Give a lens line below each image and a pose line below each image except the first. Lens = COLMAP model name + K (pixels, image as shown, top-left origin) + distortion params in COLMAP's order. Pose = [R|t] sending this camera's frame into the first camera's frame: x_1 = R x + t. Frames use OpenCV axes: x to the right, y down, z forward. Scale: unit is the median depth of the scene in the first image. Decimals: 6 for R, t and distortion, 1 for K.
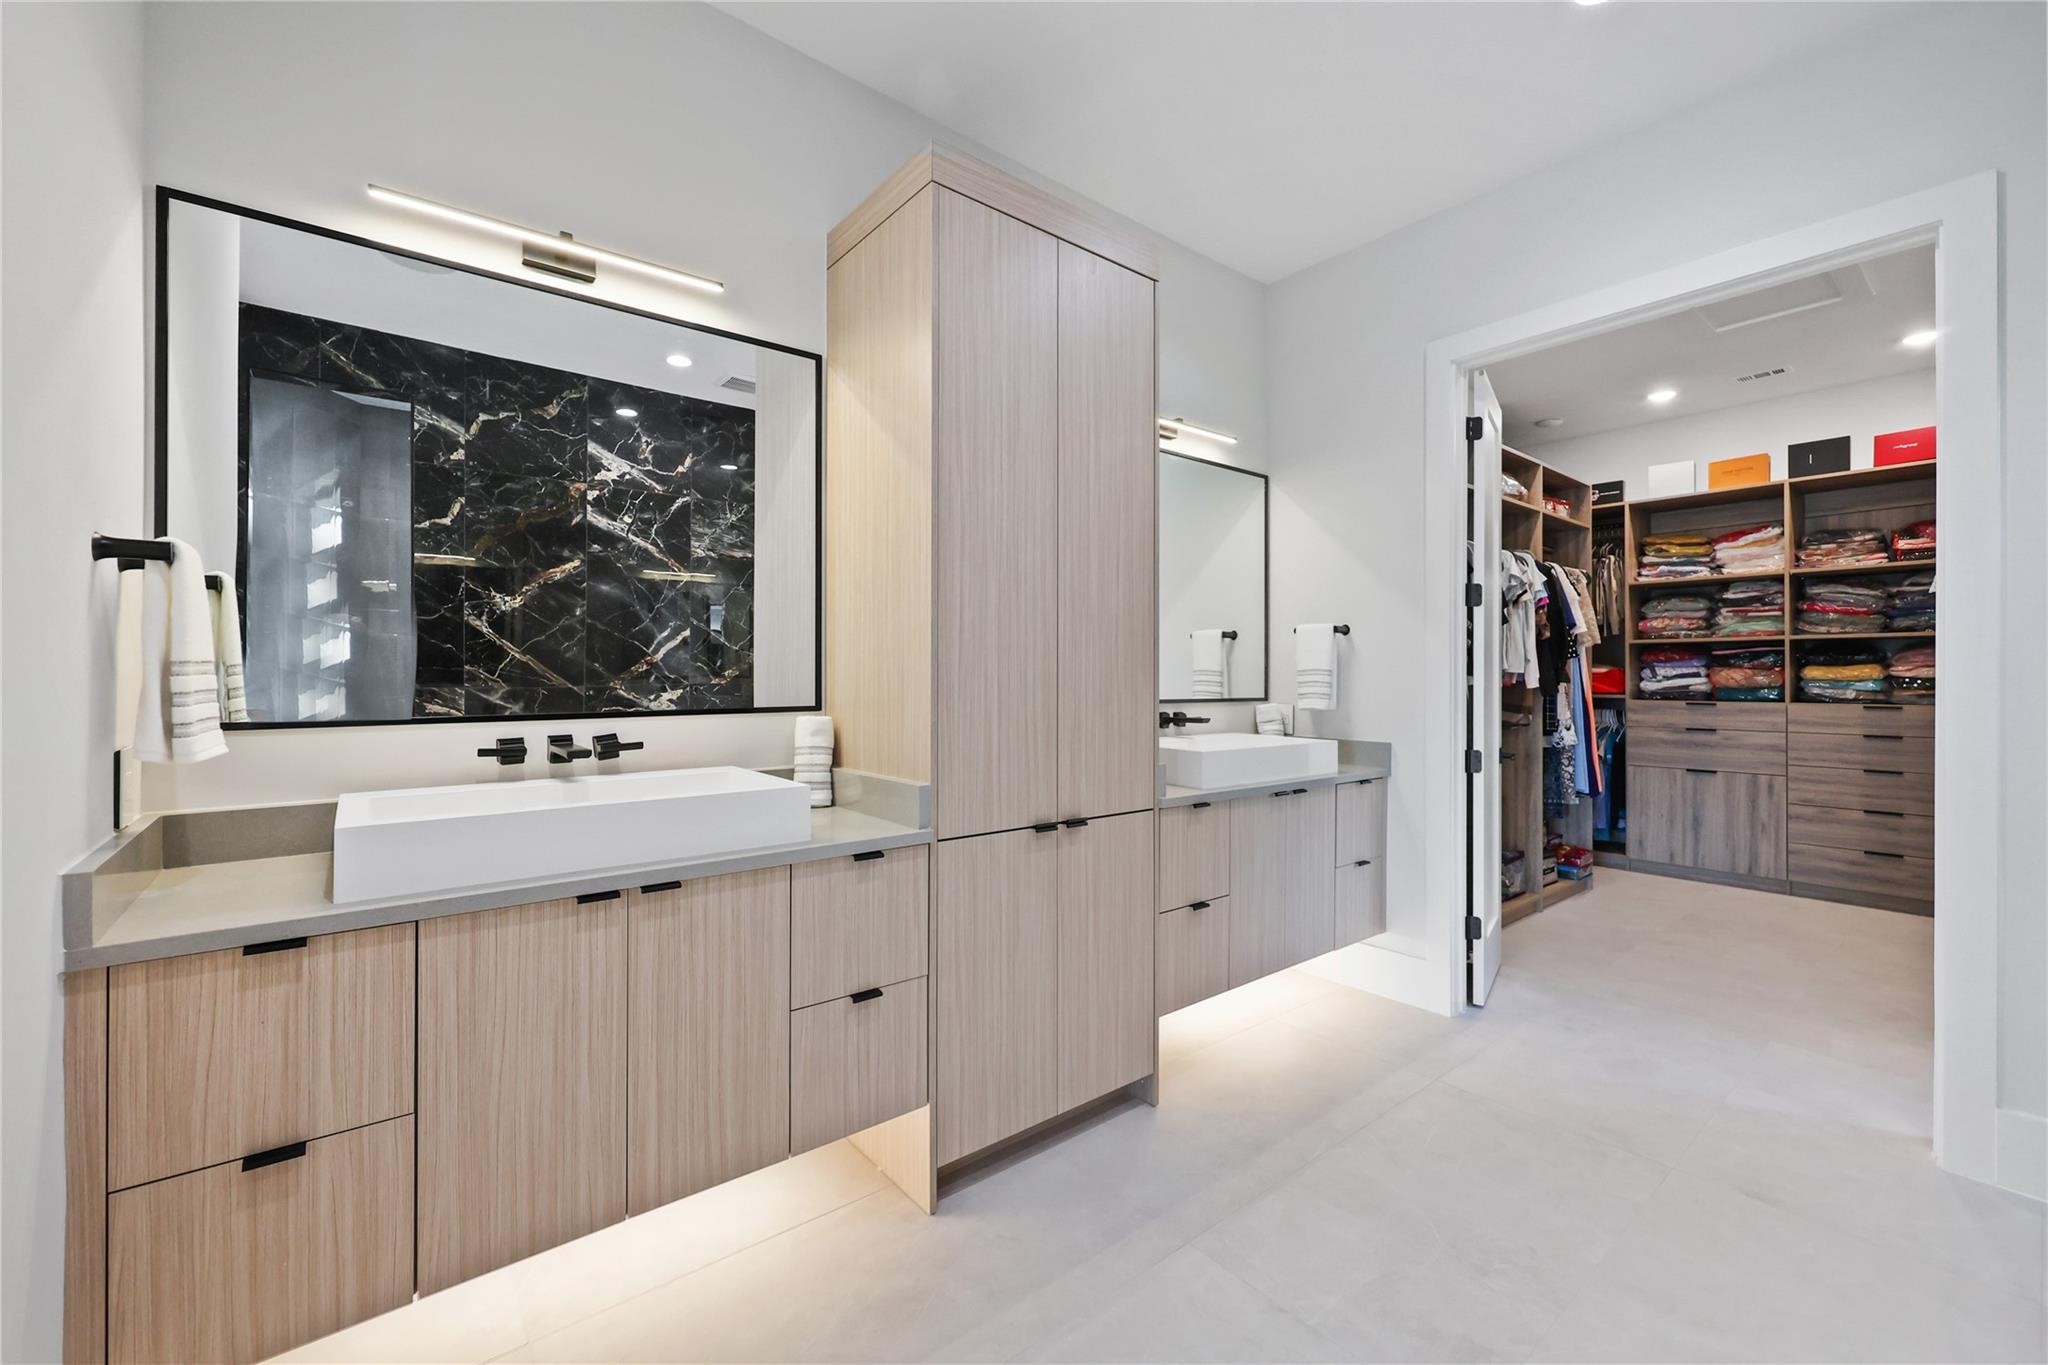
lens RADIAL K [[826.1, 0, 1024.9], [0, 826.1, 673.7], [0, 0, 1]] dist [0.002377, 0.000008]
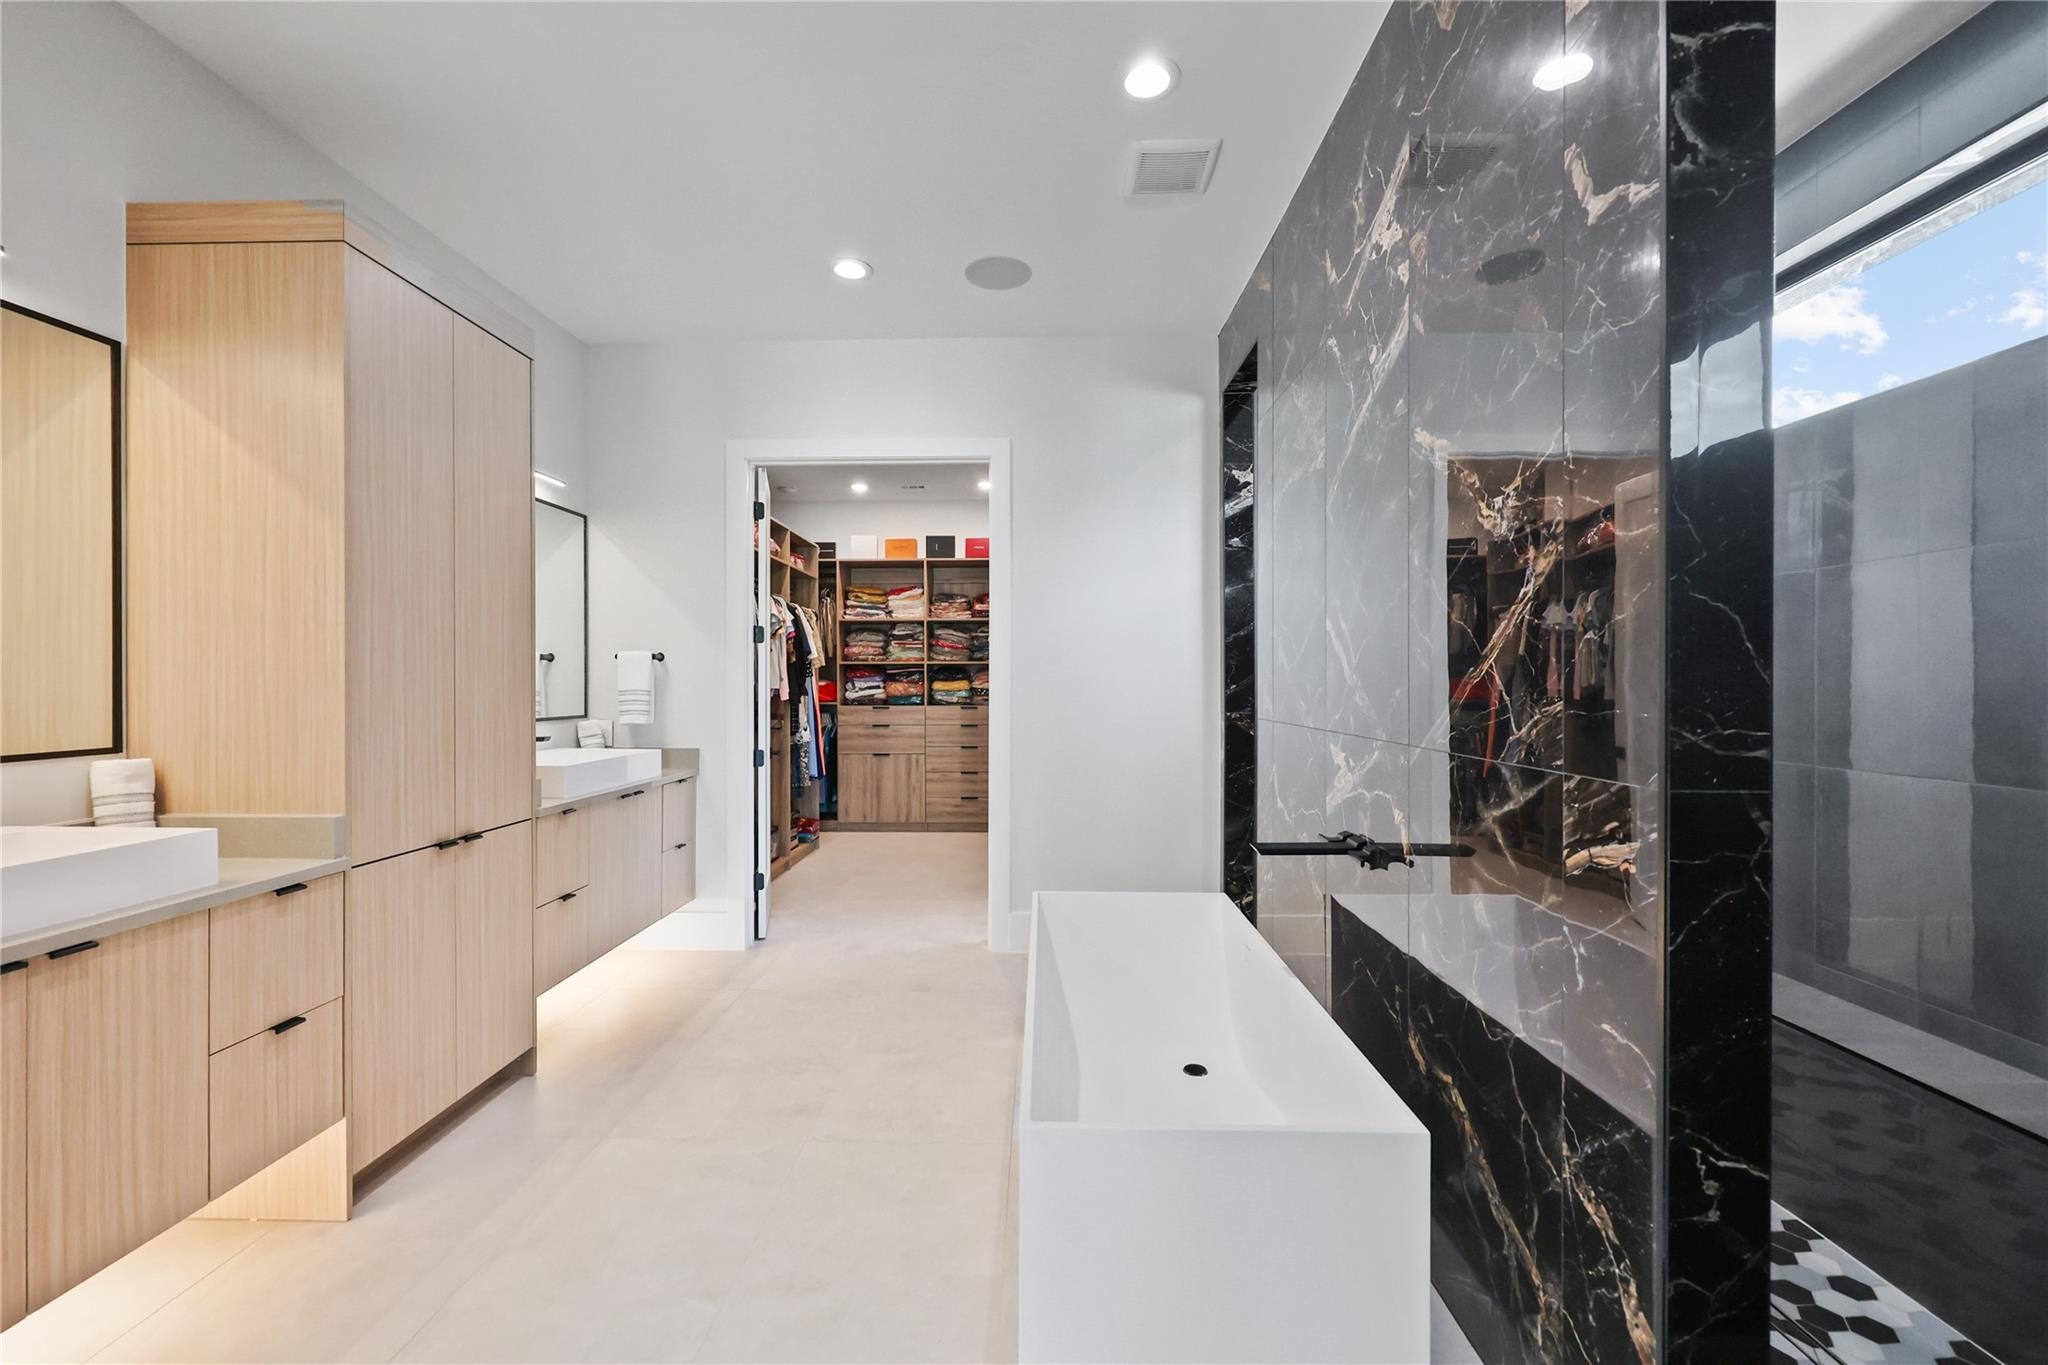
lens RADIAL K [[826.1, 0, 1022.1], [0, 826.1, 681.2], [0, 0, 1]] dist [0.002377, 0.000008]
pose [[0.646062, -0.001569, 0.763283, -0.214996], [-0.000906, 0.999996, 0.002822, -0.024143], [-0.763284, -0.002515, 0.646058, -0.203144]]
